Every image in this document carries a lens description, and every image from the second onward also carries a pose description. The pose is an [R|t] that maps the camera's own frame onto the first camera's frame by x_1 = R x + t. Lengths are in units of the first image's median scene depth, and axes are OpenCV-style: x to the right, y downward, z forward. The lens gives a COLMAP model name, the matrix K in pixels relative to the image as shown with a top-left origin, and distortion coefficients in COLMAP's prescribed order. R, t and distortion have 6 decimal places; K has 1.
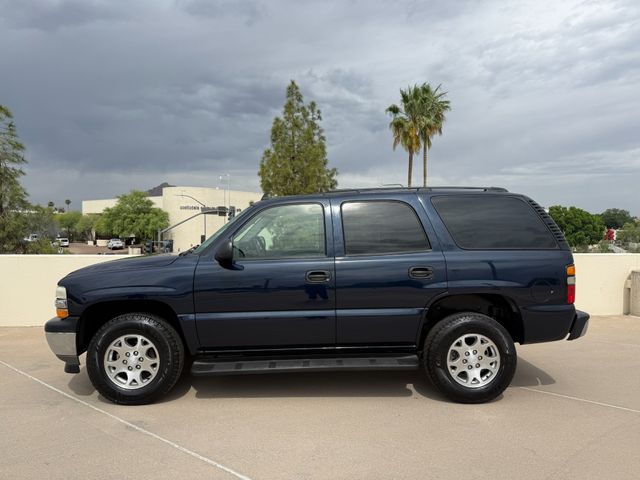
lens RADIAL K [[462.5, 0, 325.1], [0, 462.5, 241.4], [0, 0, 1]] dist [0.002133, -0.006039]
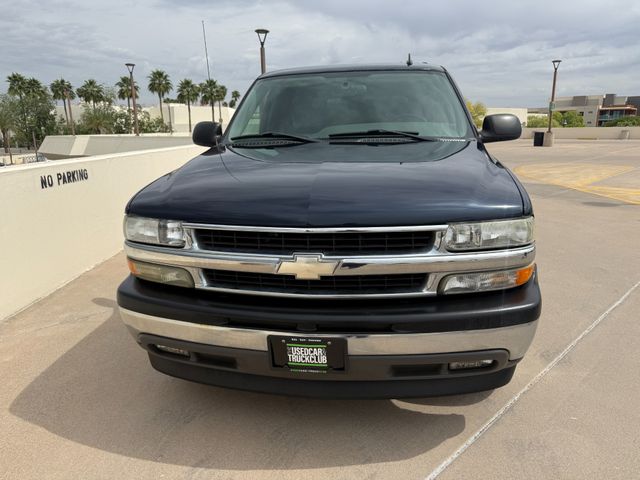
lens RADIAL K [[462.7, 0, 327.4], [0, 462.7, 239.9], [0, 0, 1]] dist [0.002737, -0.004638]
pose [[0.144571, -0.235882, 0.960968, -0.148349], [0.038434, 0.971776, 0.232753, 0.001736], [-0.988748, 0.003284, 0.149556, 0.161258]]
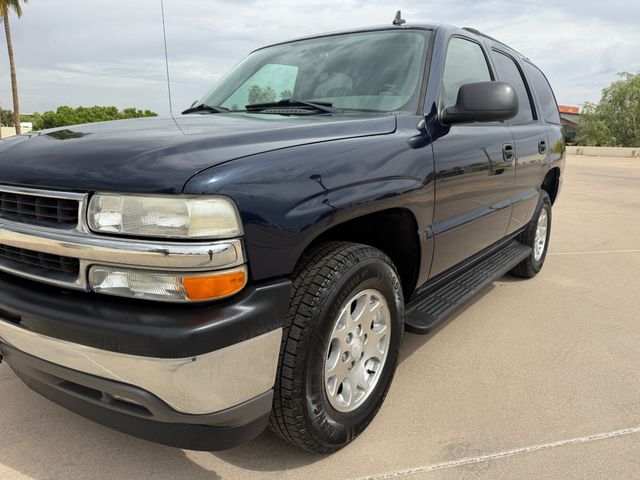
lens RADIAL K [[462.5, 0, 325.1], [0, 462.5, 241.4], [0, 0, 1]] dist [0.002133, -0.006039]
pose [[0.612016, -0.156821, 0.775141, -0.107544], [-0.000066, 0.980132, 0.198346, 0.010353], [-0.790845, -0.121442, 0.599846, 0.109395]]
